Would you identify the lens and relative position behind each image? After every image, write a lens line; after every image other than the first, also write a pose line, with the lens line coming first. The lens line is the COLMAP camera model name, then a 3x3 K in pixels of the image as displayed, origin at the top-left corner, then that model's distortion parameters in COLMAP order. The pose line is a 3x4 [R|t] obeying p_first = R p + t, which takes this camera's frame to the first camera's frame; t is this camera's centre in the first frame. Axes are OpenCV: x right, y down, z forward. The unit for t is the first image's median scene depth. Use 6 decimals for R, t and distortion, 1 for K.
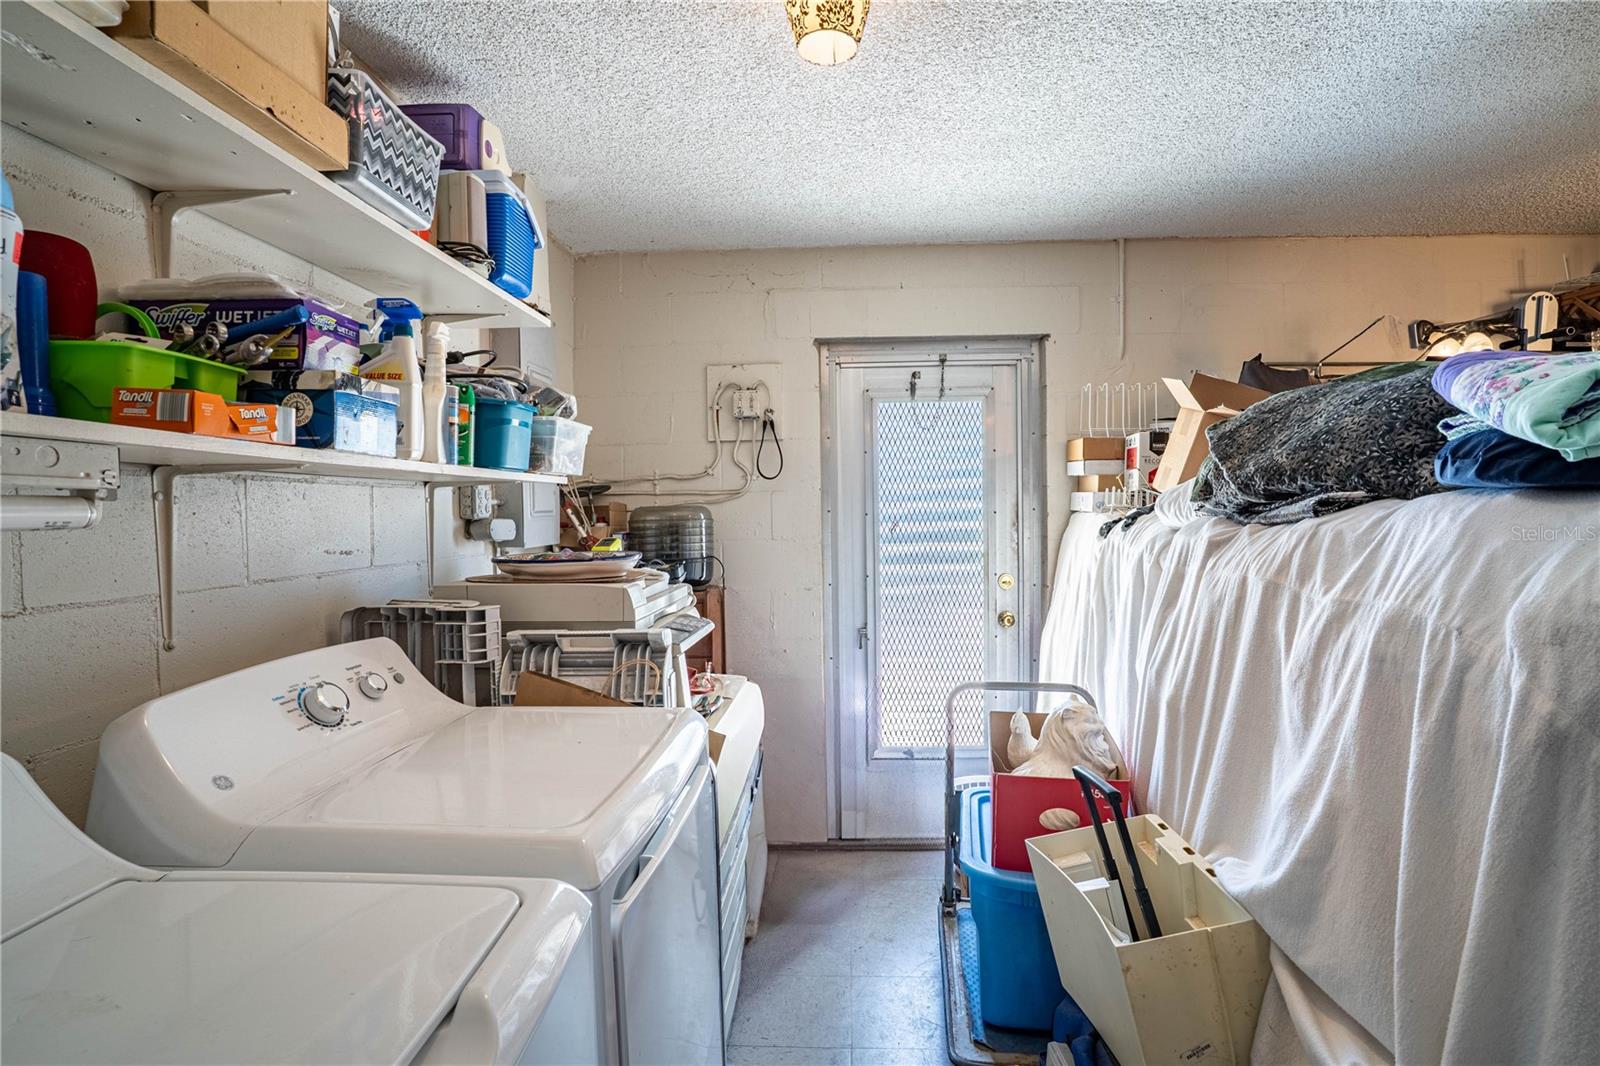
lens RADIAL K [[790.6, 0, 800.0], [0, 790.6, 533.0], [0, 0, 1]] dist [-0.087135, 0.041173]
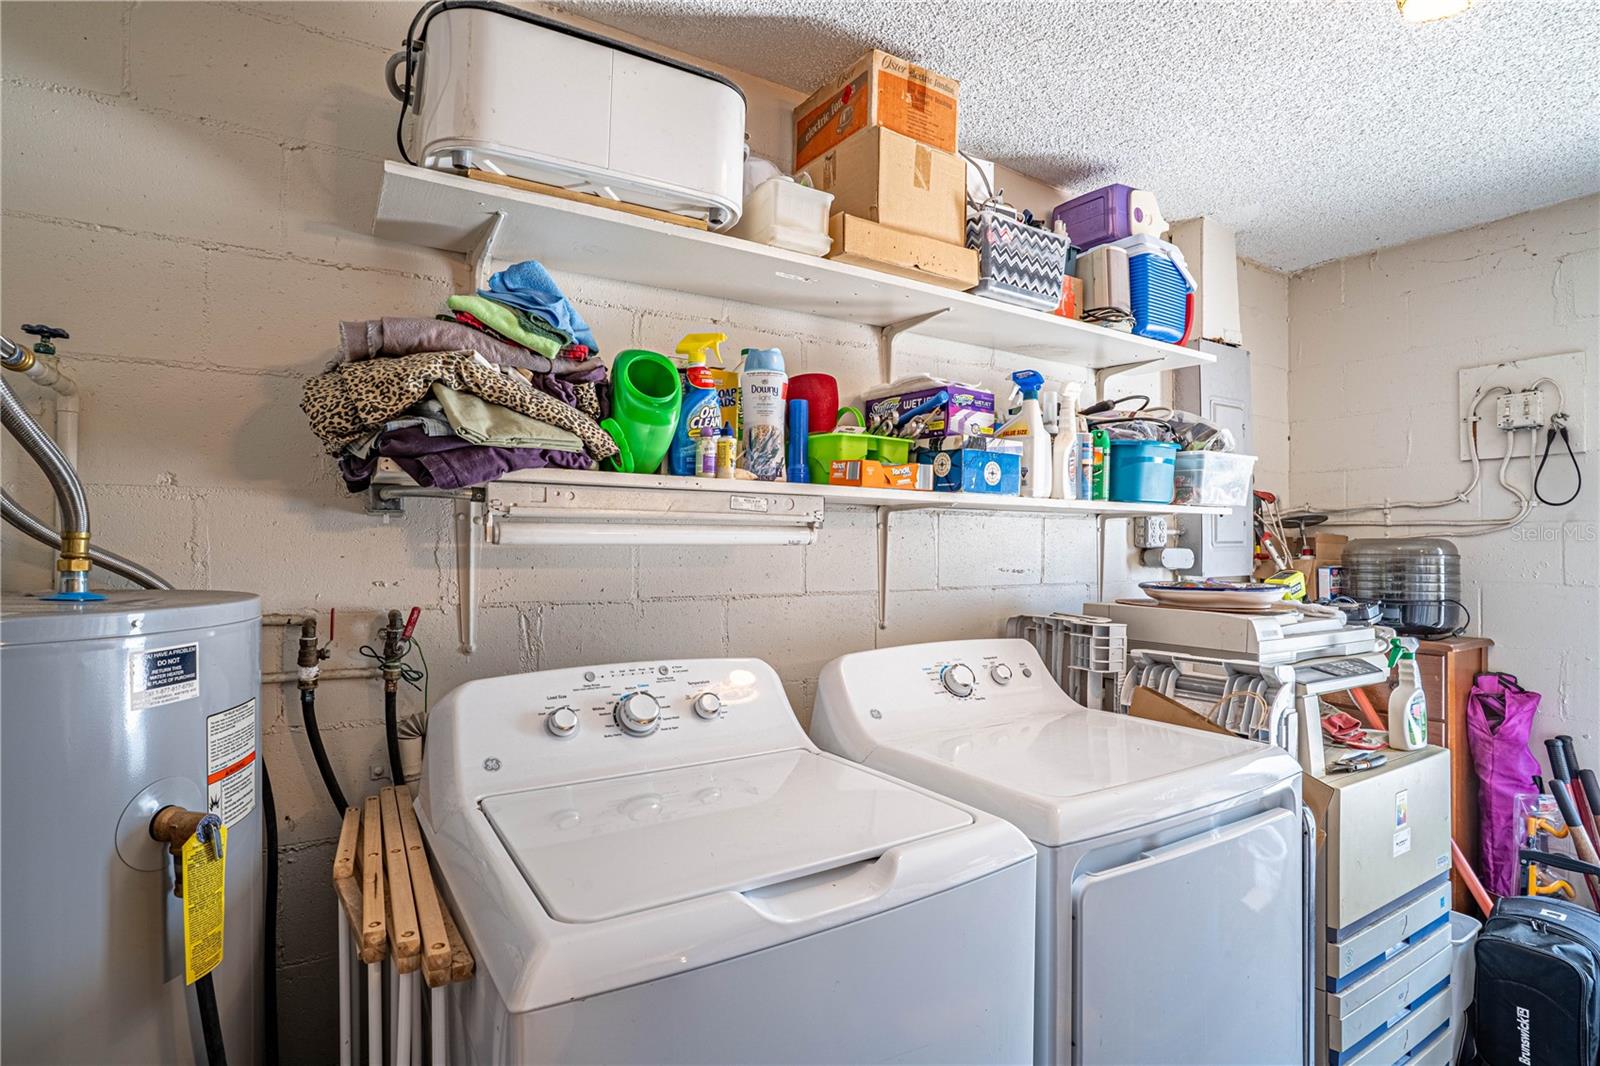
lens RADIAL K [[790.6, 0, 800.0], [0, 790.6, 533.0], [0, 0, 1]] dist [-0.087135, 0.041173]
pose [[0.576467, 0.007940, -0.817082, 0.264071], [-0.039028, 0.999079, -0.017826, 0.000053], [0.816188, 0.042165, 0.576246, -0.029477]]
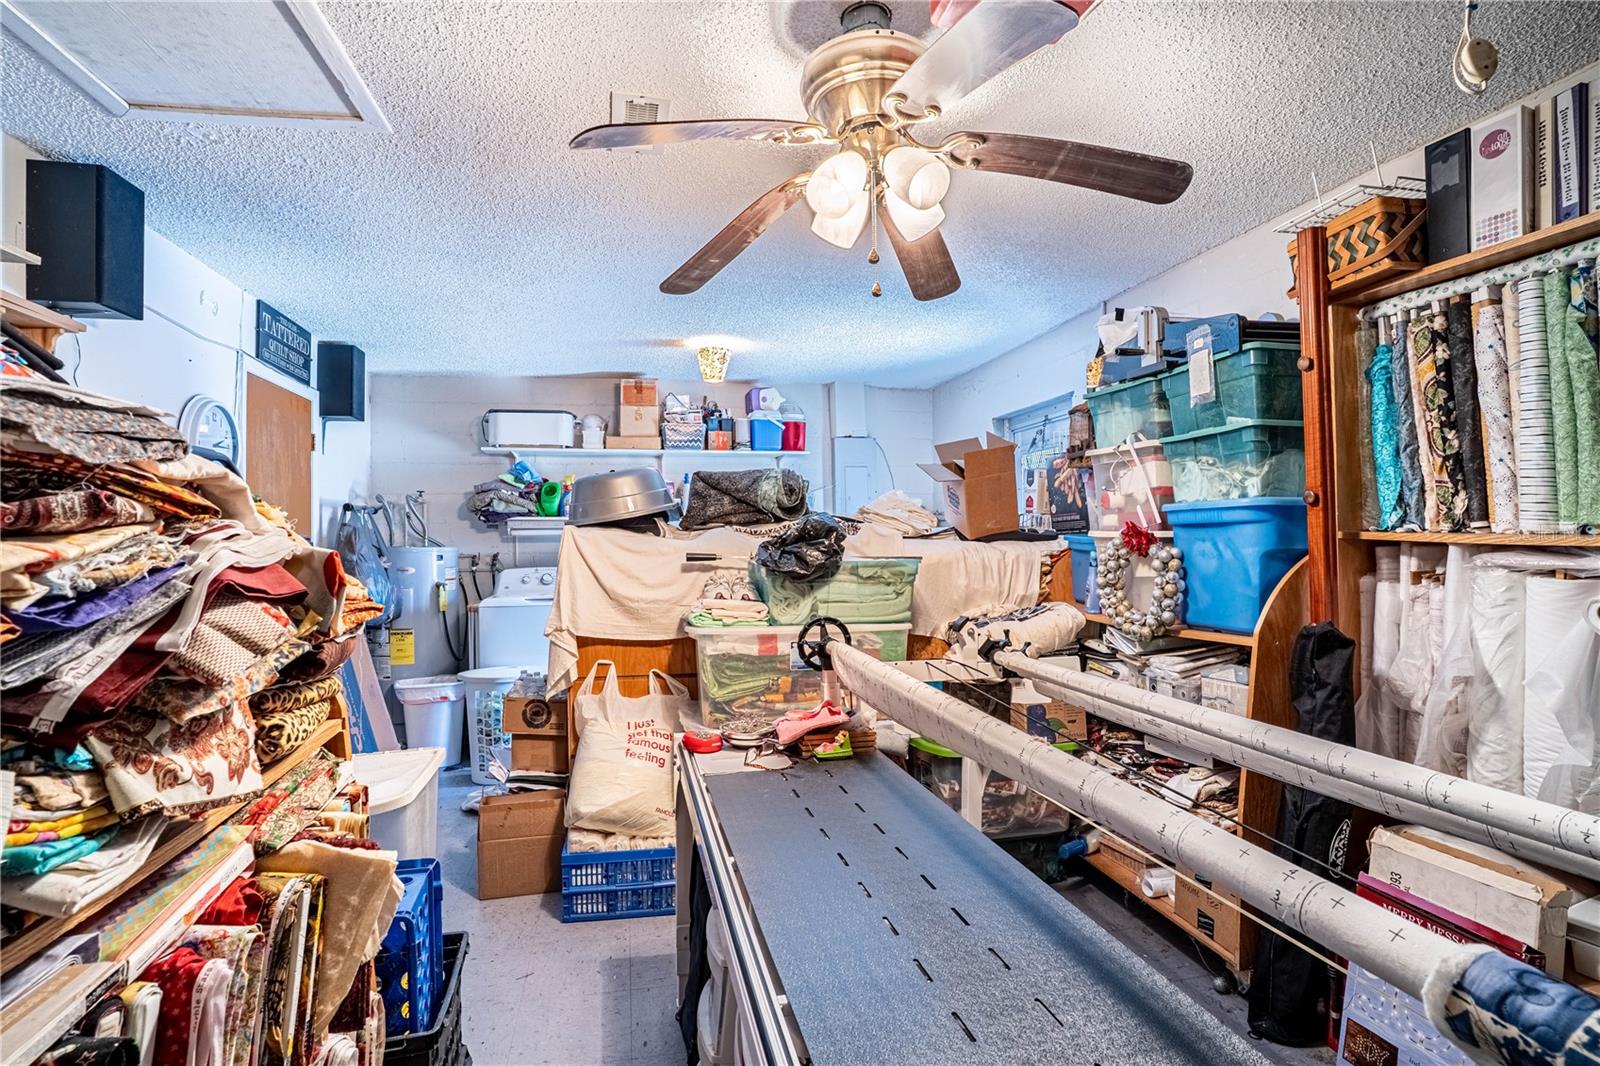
lens RADIAL K [[790.6, 0, 800.0], [0, 790.6, 533.0], [0, 0, 1]] dist [-0.087135, 0.041173]
pose [[0.269169, 0.004022, -0.963085, 2.614189], [-0.022415, 0.999747, -0.002089, -0.019297], [0.962832, 0.022150, 0.269191, 0.409430]]
